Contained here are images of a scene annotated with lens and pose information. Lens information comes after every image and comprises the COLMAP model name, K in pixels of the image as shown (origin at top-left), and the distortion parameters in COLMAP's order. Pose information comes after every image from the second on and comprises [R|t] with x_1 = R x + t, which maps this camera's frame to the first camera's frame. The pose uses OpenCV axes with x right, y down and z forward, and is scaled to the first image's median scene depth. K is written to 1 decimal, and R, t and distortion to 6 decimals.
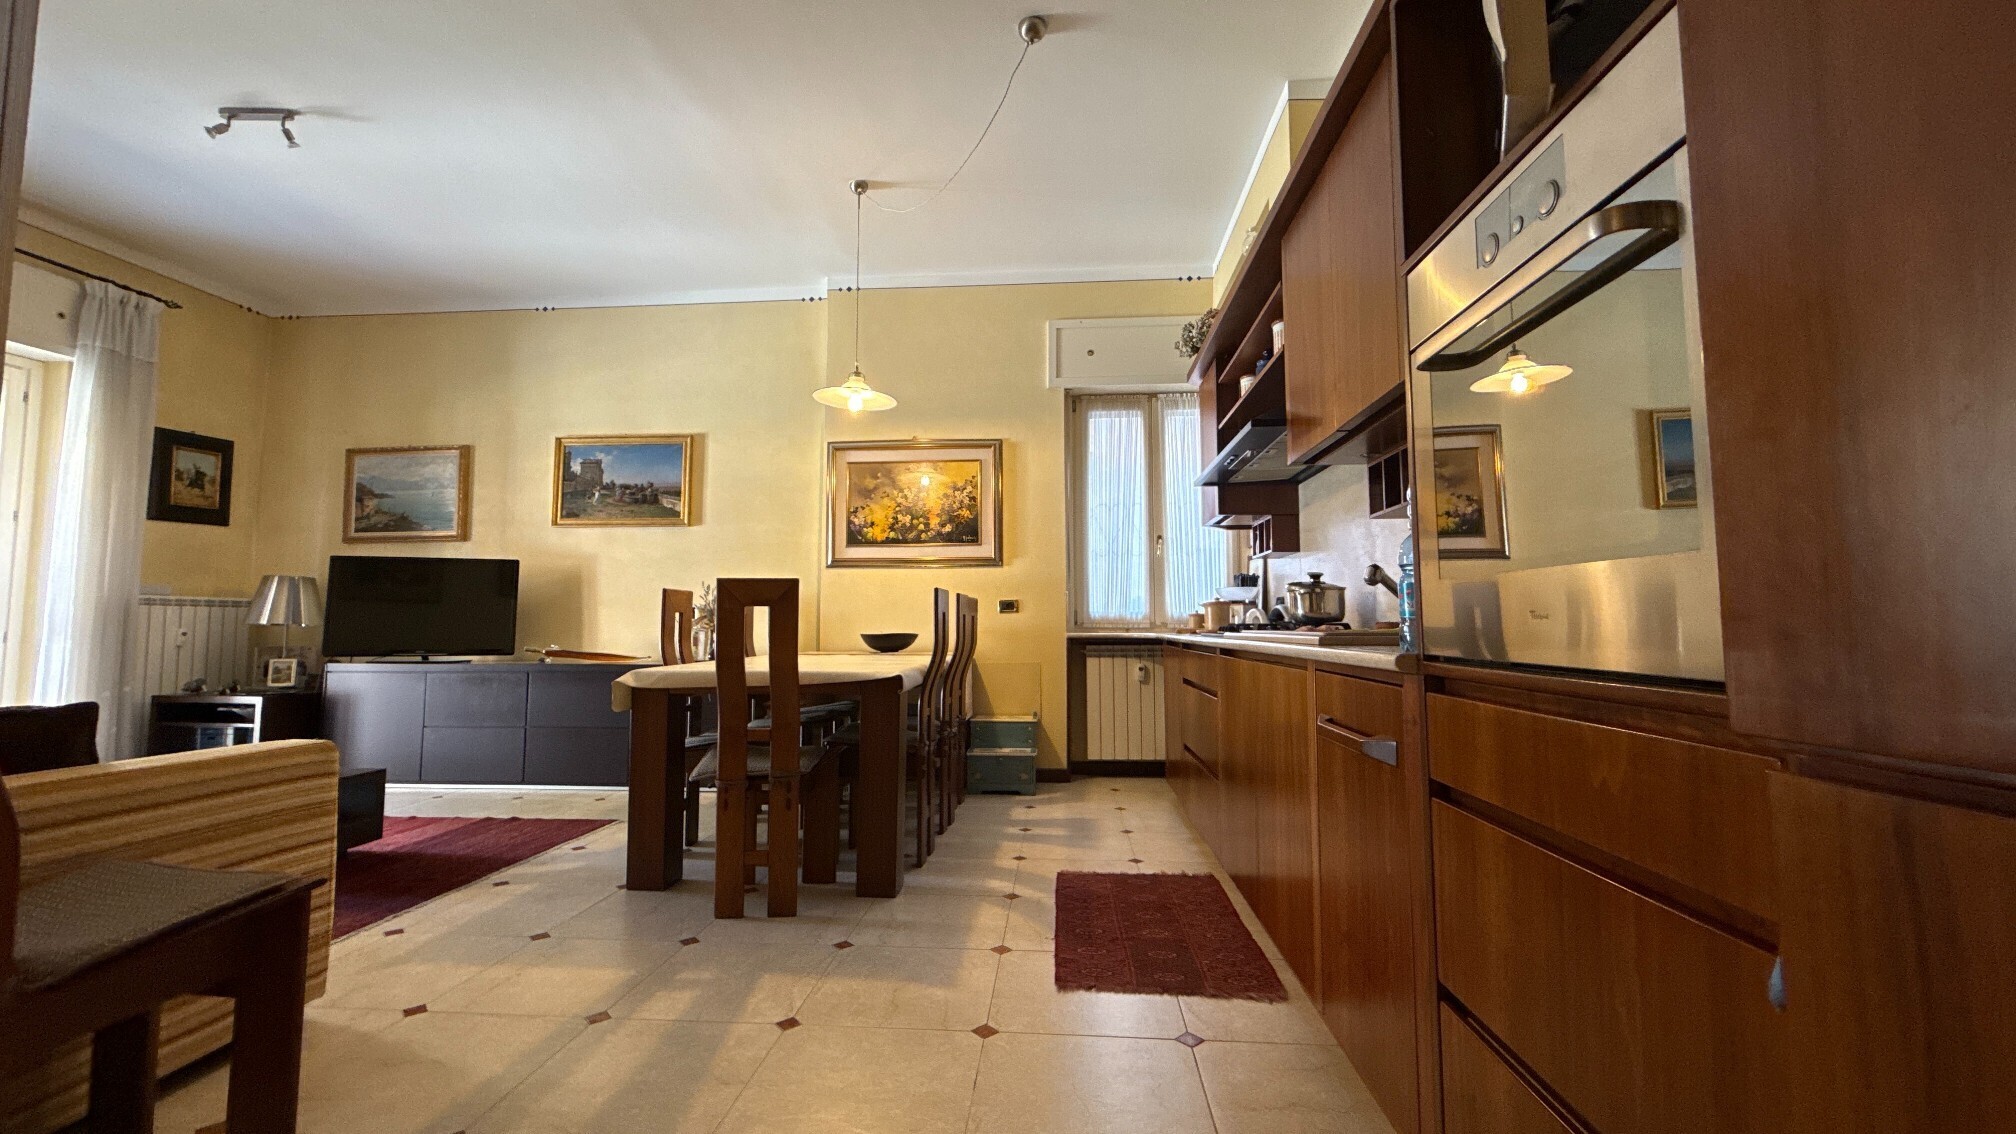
lens RADIAL K [[798.4, 0, 1016.2], [0, 798.4, 566.7], [0, 0, 1]] dist [-0.001268, 0.000339]
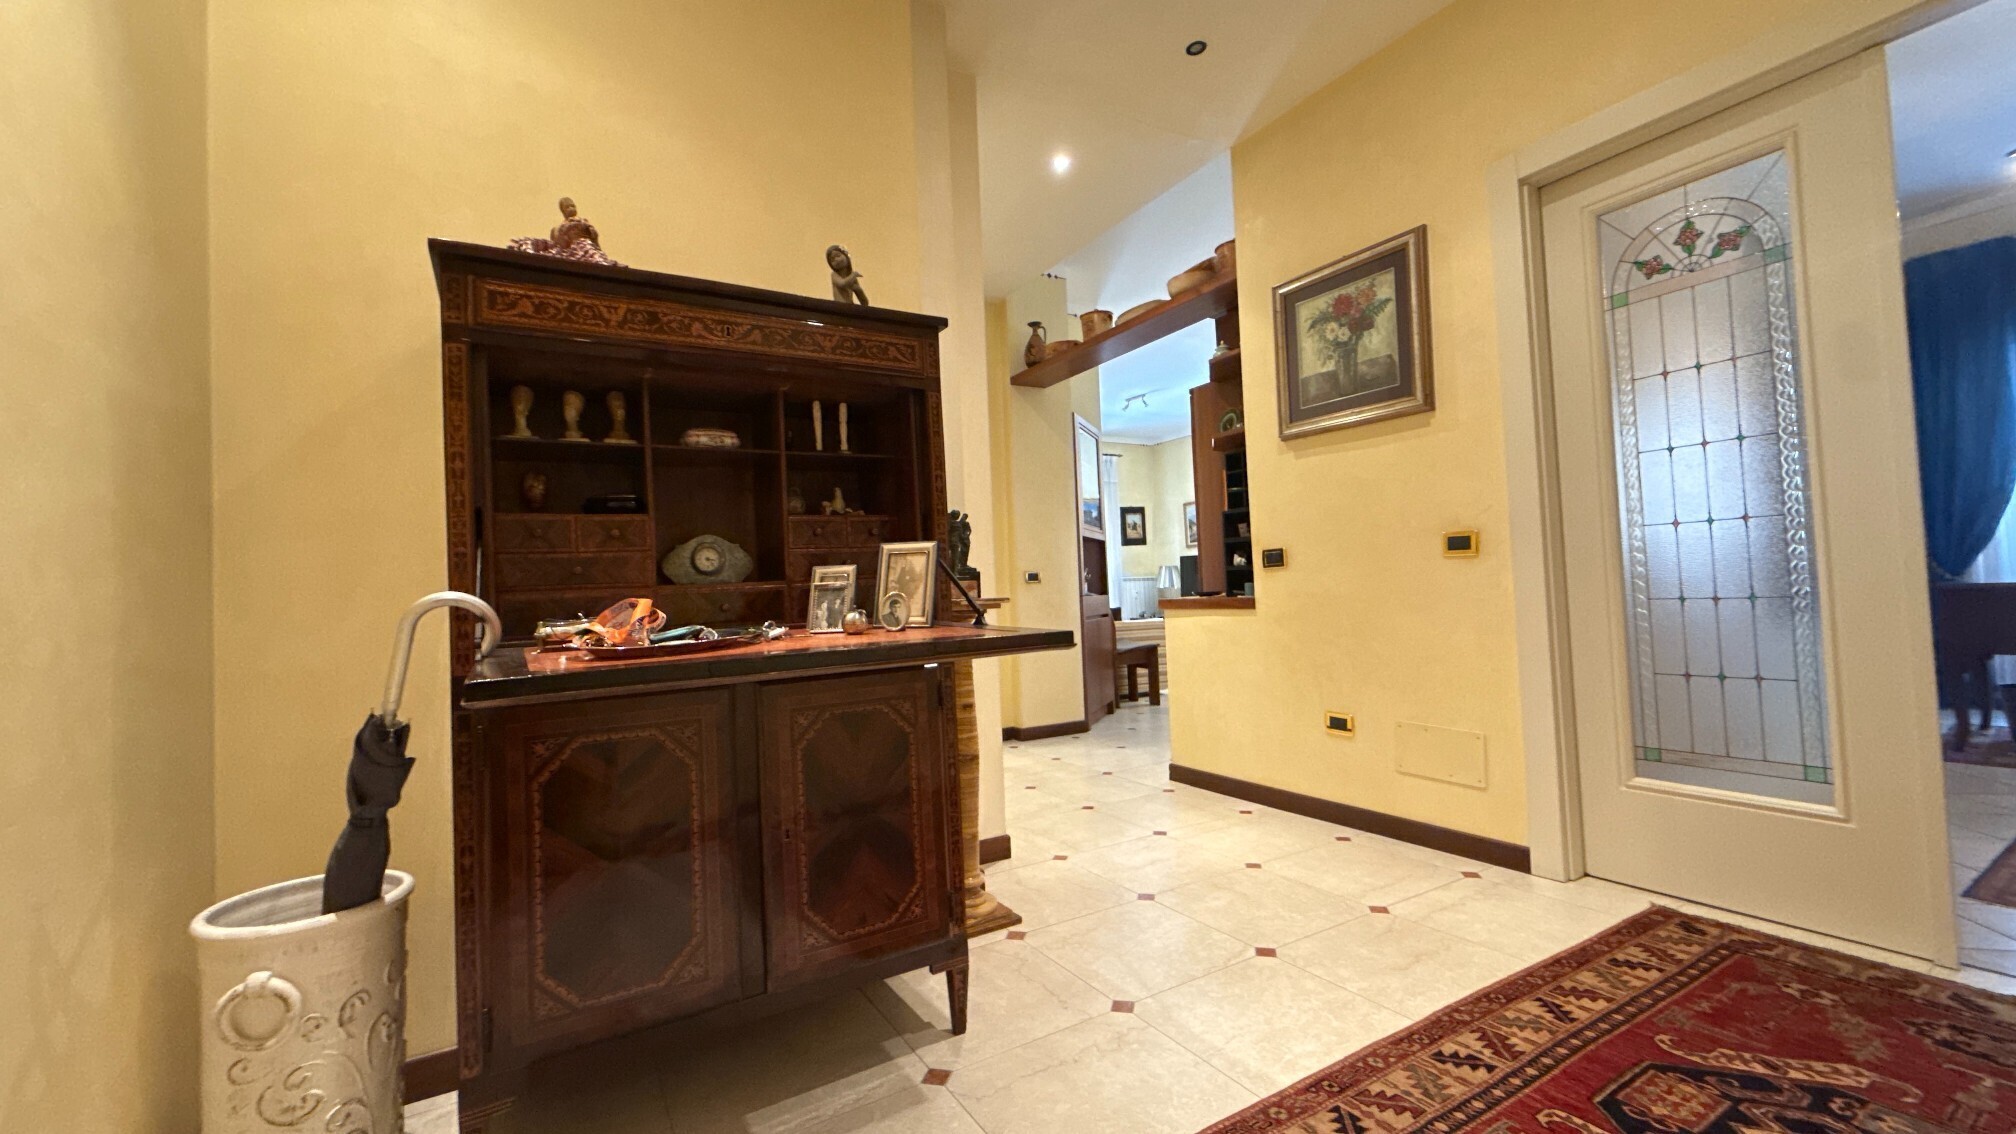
lens RADIAL K [[798.4, 0, 1007.4], [0, 798.4, 567.7], [0, 0, 1]] dist [-0.001268, 0.000339]
pose [[0.561865, -0.044771, -0.826016, 0.657324], [0.101291, 0.994744, 0.014983, -0.060322], [0.821004, -0.092086, 0.563447, -0.604185]]
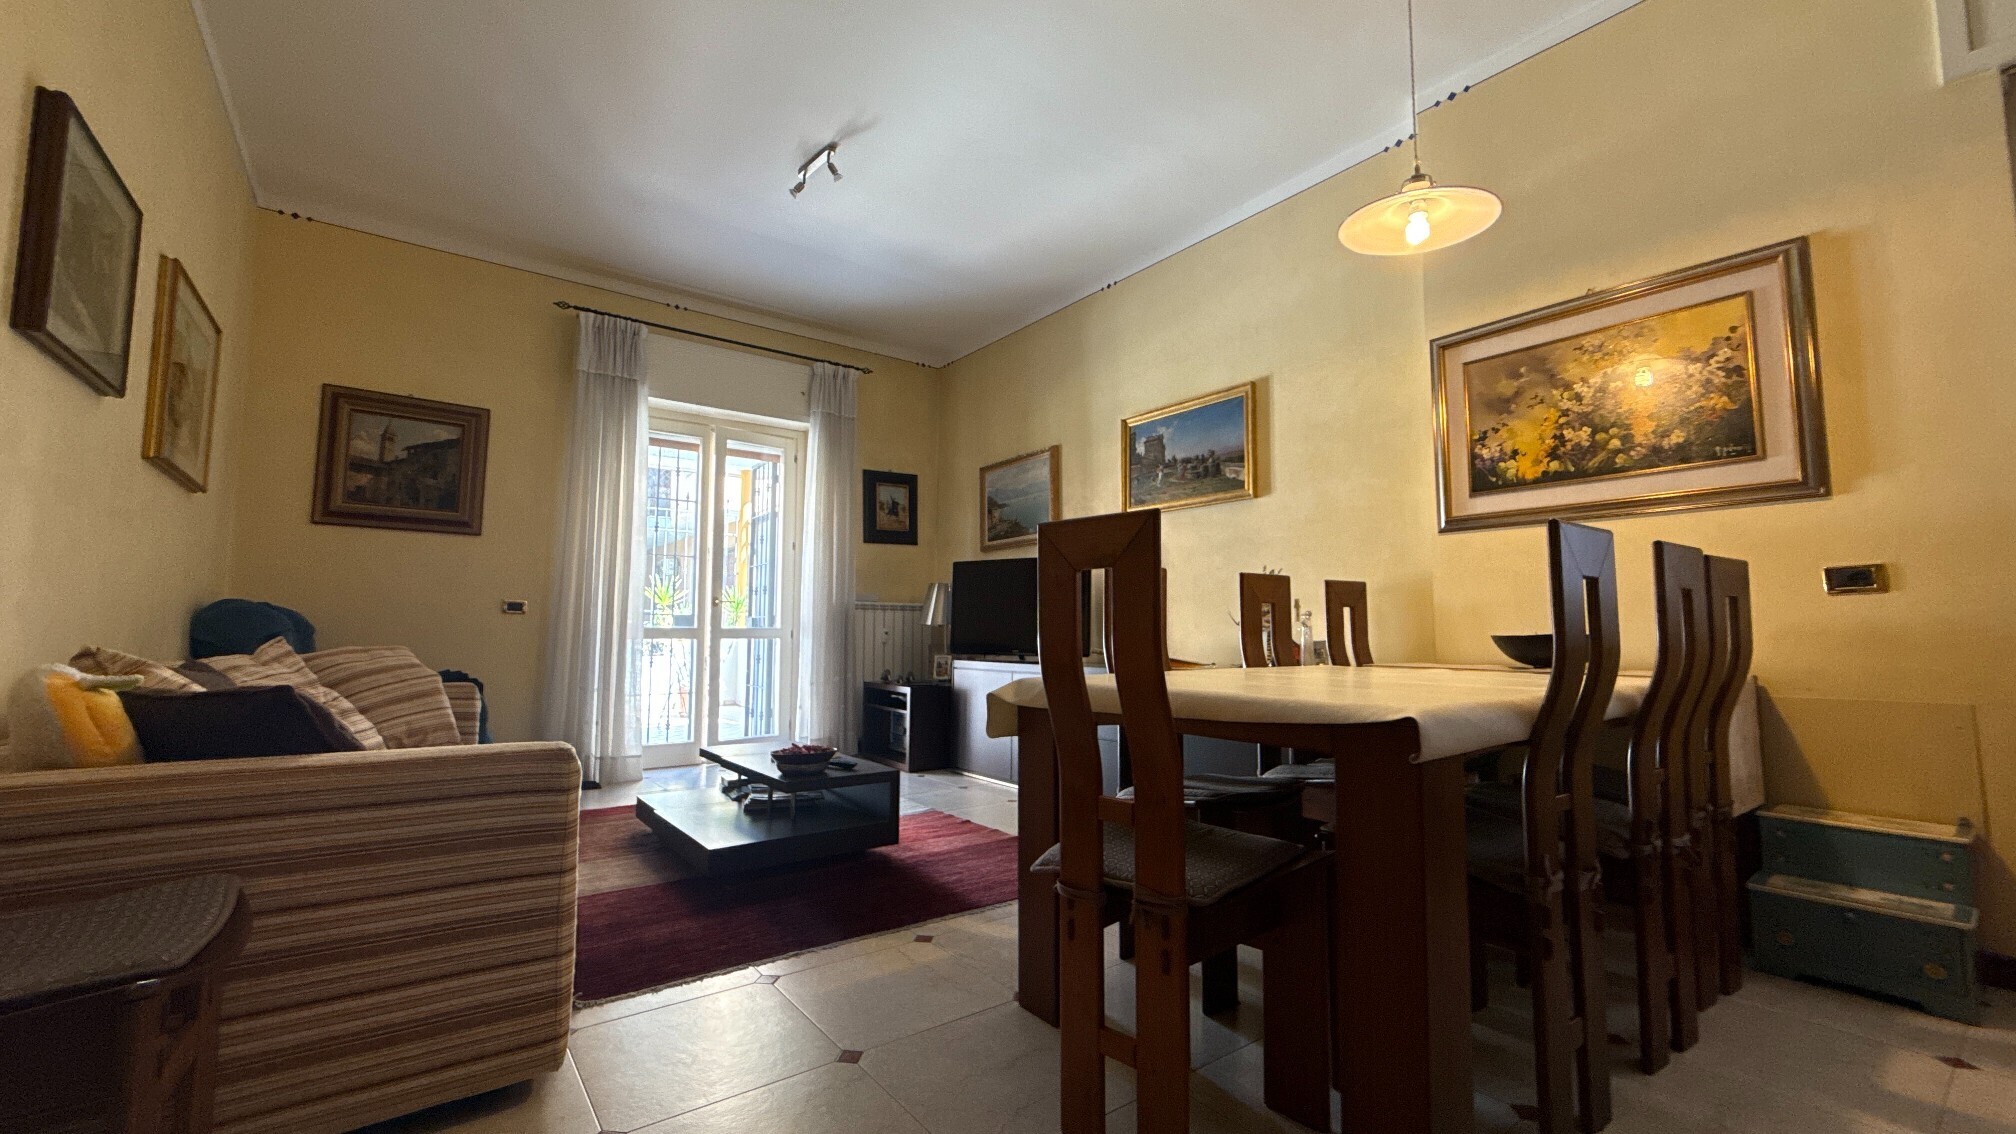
lens RADIAL K [[798.4, 0, 1009.4], [0, 798.4, 565.9], [0, 0, 1]] dist [-0.001268, 0.000339]
pose [[0.651173, -0.061247, -0.756454, 0.021570], [0.050593, 0.998024, -0.037253, 0.034160], [0.757241, -0.014013, 0.652985, 0.317460]]
